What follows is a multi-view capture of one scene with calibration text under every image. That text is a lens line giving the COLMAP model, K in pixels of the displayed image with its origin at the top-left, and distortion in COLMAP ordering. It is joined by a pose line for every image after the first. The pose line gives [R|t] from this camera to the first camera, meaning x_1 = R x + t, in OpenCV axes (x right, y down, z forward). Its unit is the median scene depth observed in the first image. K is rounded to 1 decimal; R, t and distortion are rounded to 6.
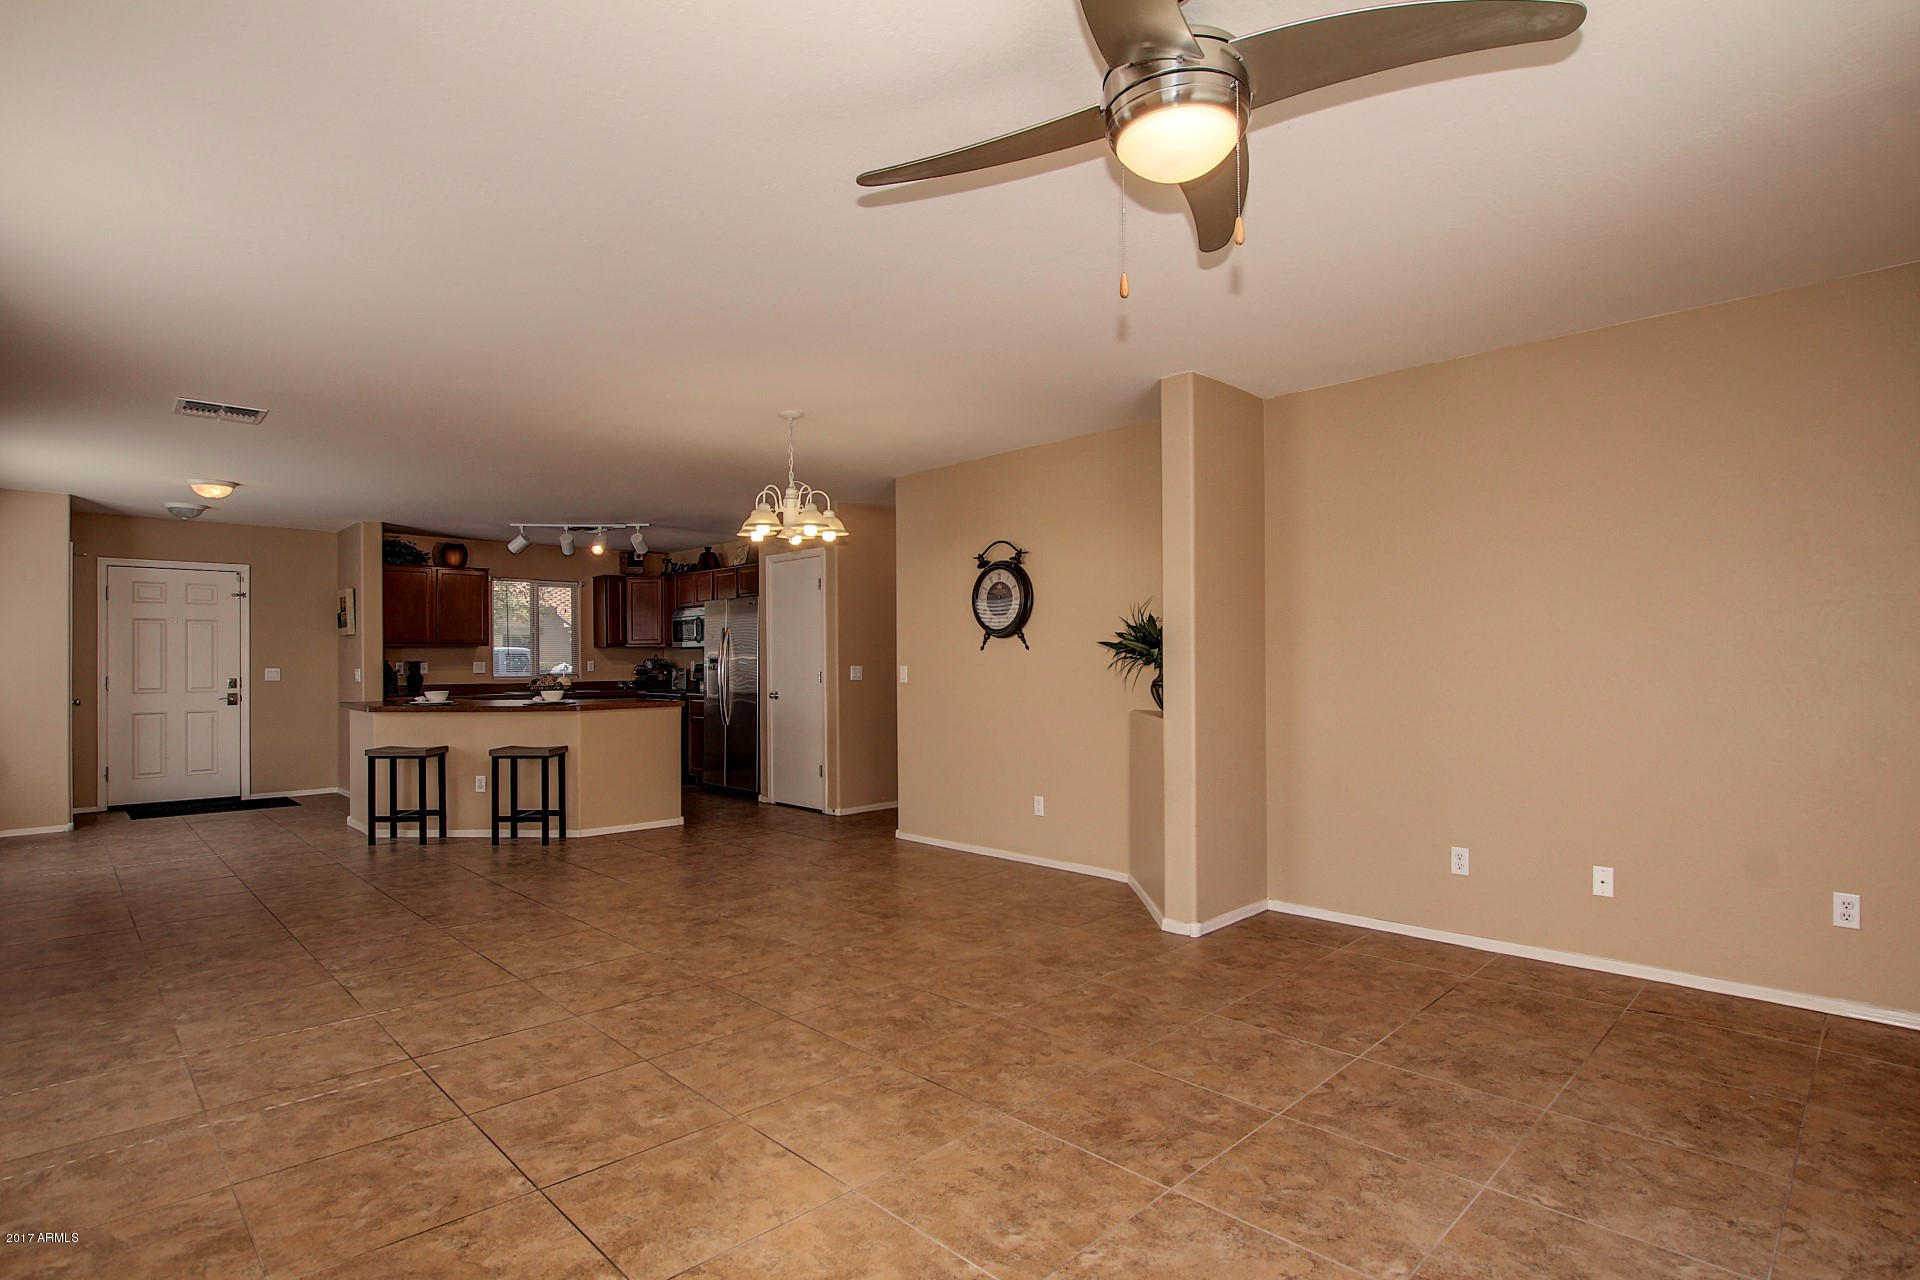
lens RADIAL K [[932.6, 0, 959.7], [0, 932.6, 653.6], [0, 0, 1]] dist [-0.029143, -0.000006]
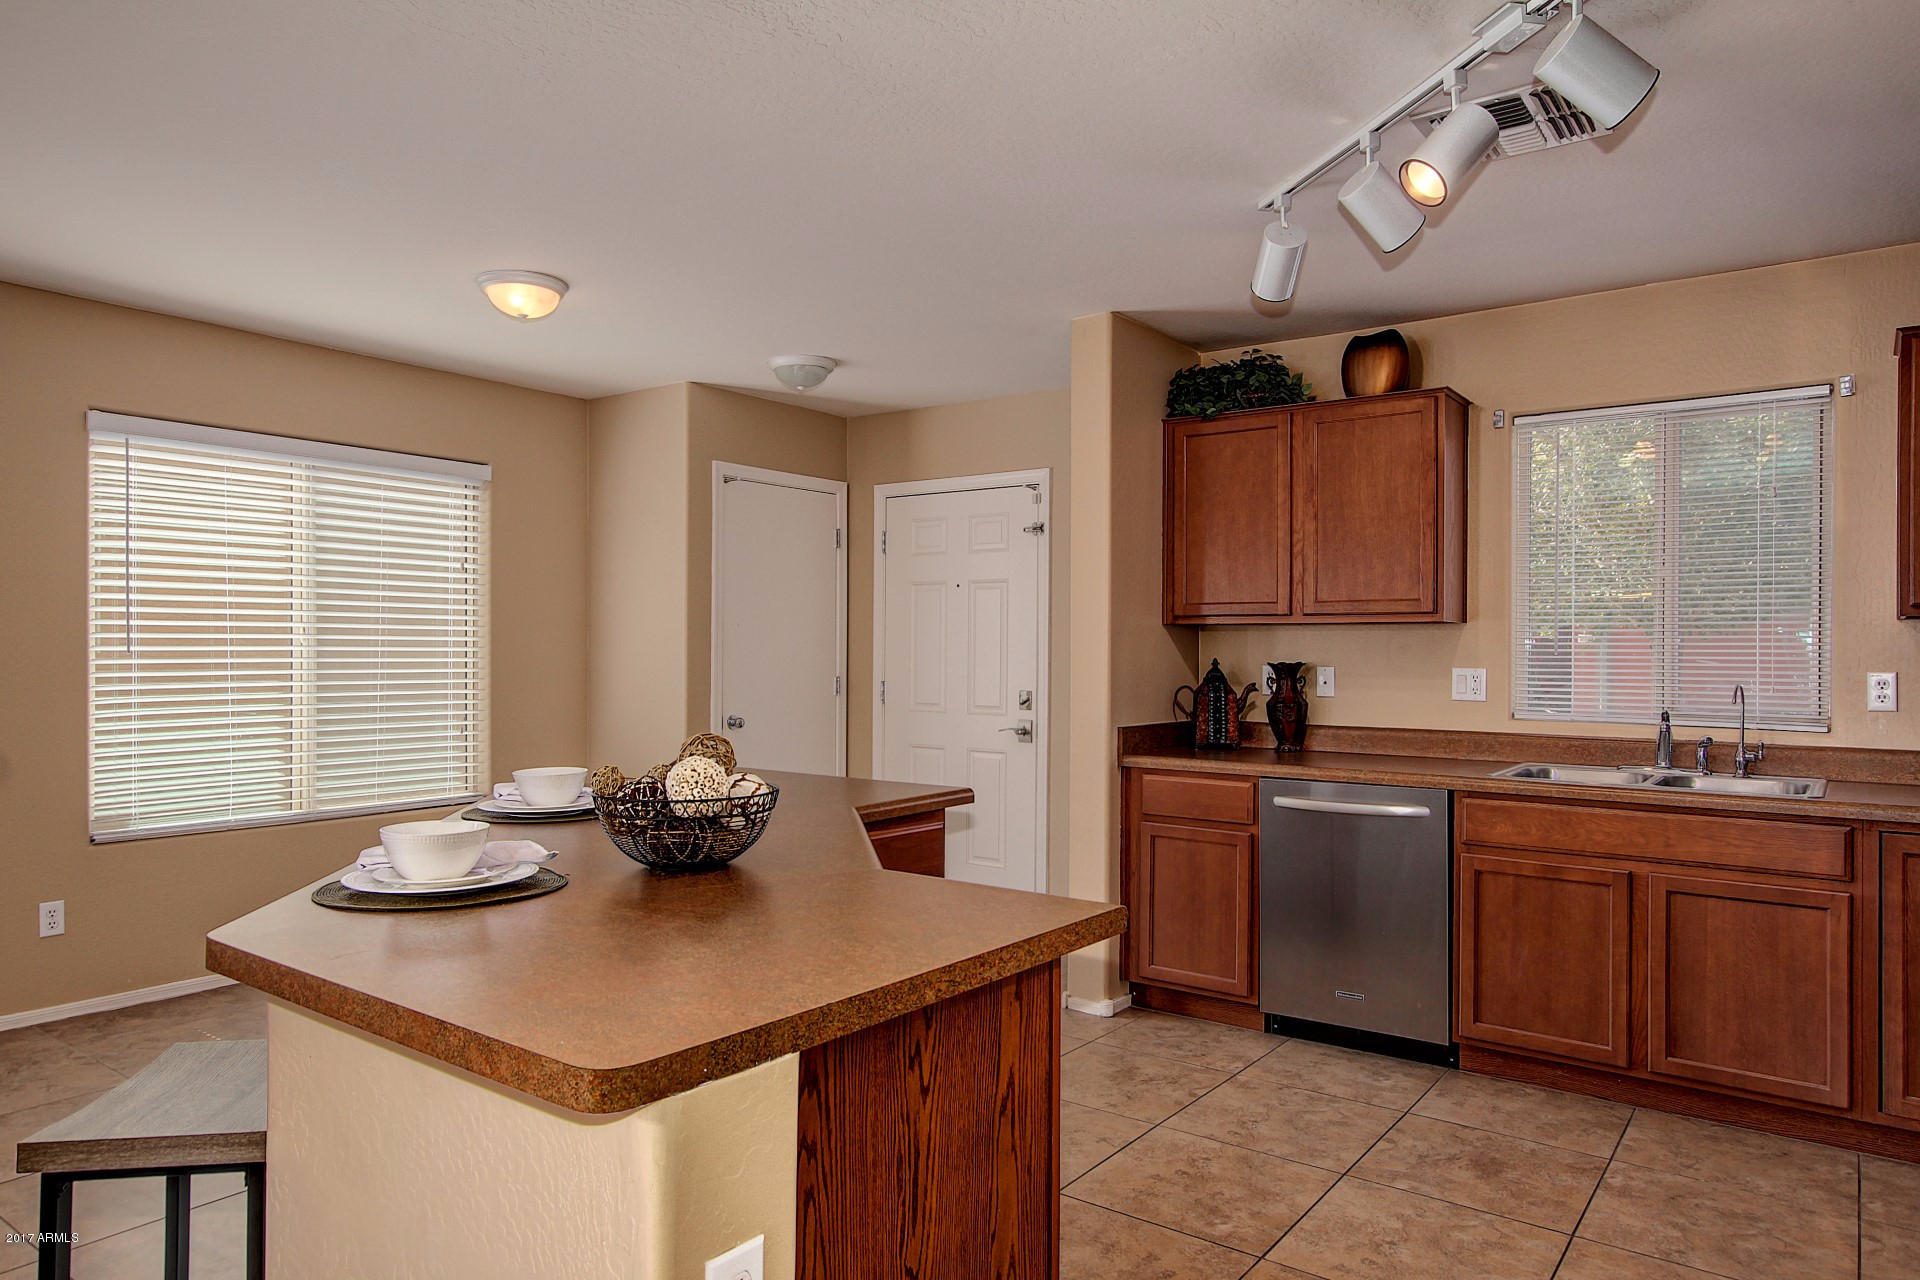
lens RADIAL K [[1197.8, 0, 960.0], [0, 1197.8, 640.0], [0, 0, 1]] dist [-0.033491, -0.000038]
pose [[0.145058, -0.002300, -0.989421, -0.118018], [0.001639, 0.999996, -0.002084, -0.000476], [0.989422, -0.001320, 0.145061, 0.783866]]
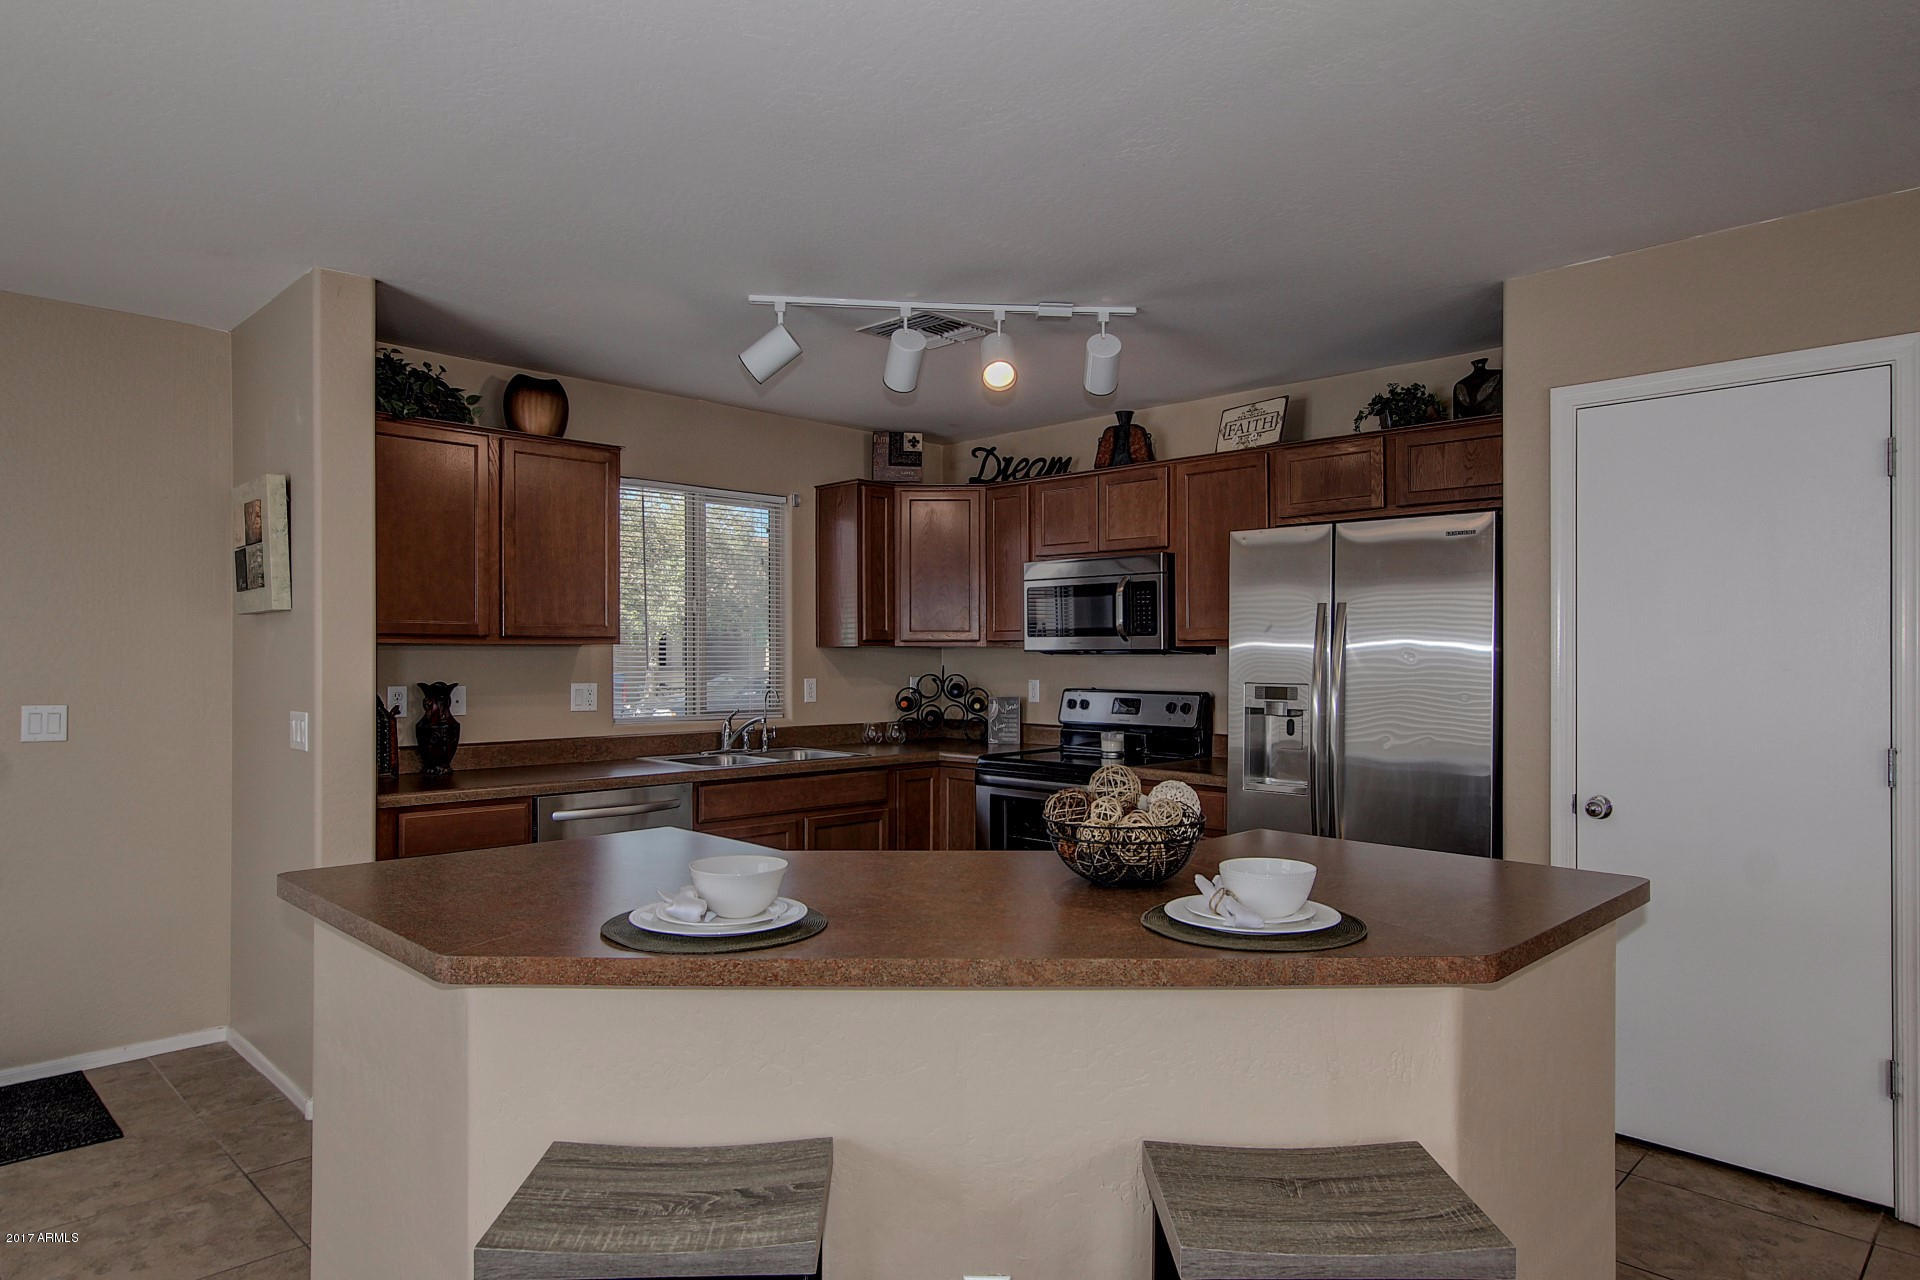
lens RADIAL K [[1122.3, 0, 964.7], [0, 1122.3, 650.0], [0, 0, 1]] dist [-0.029742, 0.014890]
pose [[0.999911, 0.009838, 0.008961, -0.375639], [-0.009872, 0.999944, 0.003835, -0.009000], [-0.008923, -0.003923, 0.999952, 0.536442]]
